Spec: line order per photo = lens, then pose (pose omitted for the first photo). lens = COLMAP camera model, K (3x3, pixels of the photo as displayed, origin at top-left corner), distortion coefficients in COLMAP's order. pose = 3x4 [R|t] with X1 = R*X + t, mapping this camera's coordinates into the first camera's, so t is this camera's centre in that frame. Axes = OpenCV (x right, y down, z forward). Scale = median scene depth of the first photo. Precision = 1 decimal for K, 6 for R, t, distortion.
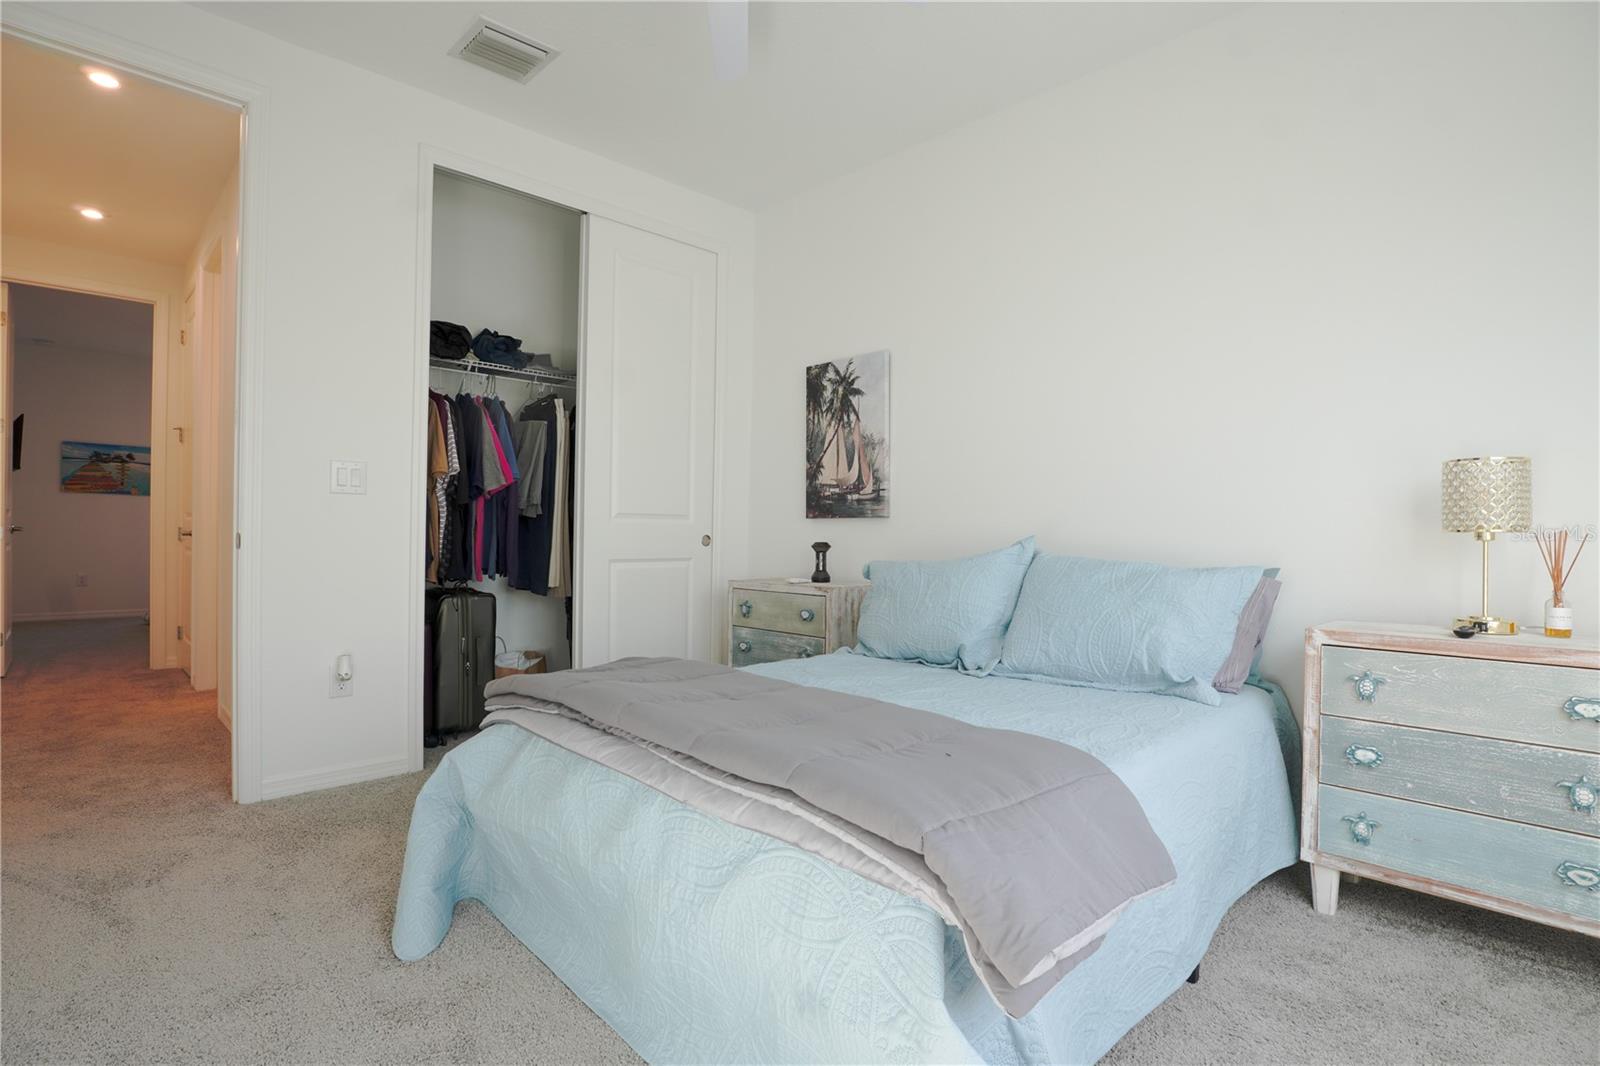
lens RADIAL K [[775.9, 0, 800.8], [0, 775.9, 530.3], [0, 0, 1]] dist [-0.033924, 0.003722]
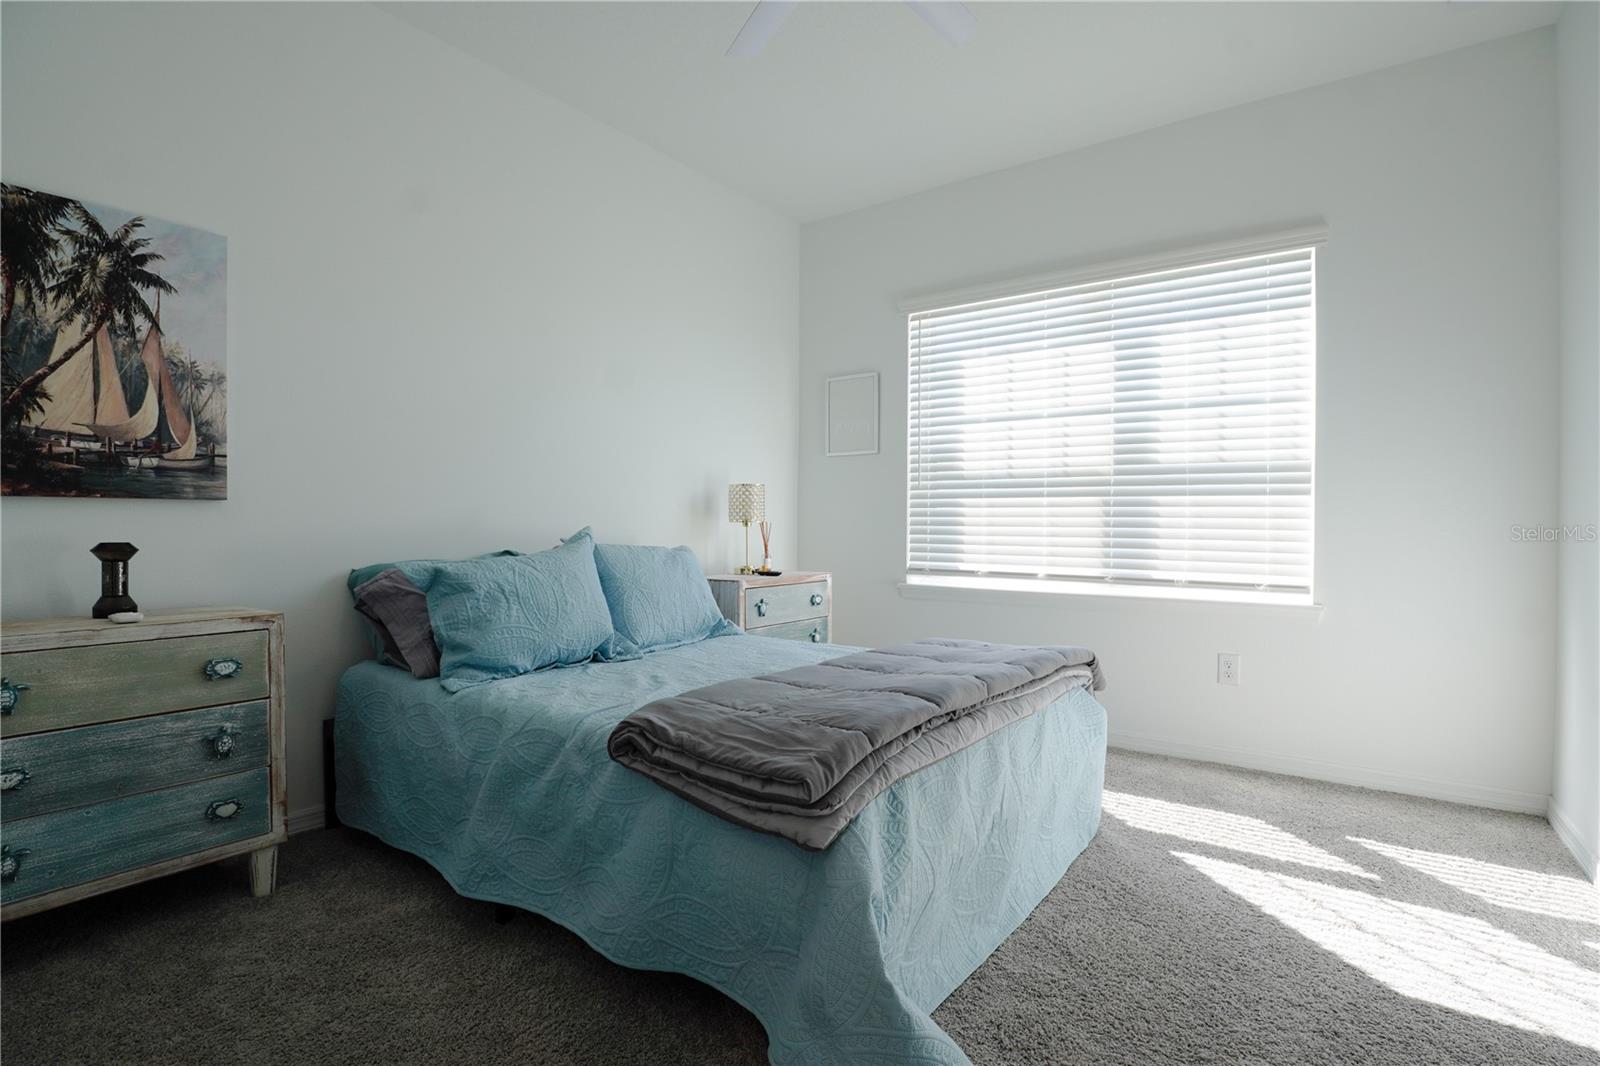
lens RADIAL K [[775.9, 0, 796.0], [0, 775.9, 532.1], [0, 0, 1]] dist [-0.033924, 0.003722]
pose [[-0.138669, -0.019203, 0.990153, -0.555613], [-0.007389, 0.999804, 0.018355, -0.004952], [-0.990311, -0.004771, -0.138784, 0.601886]]
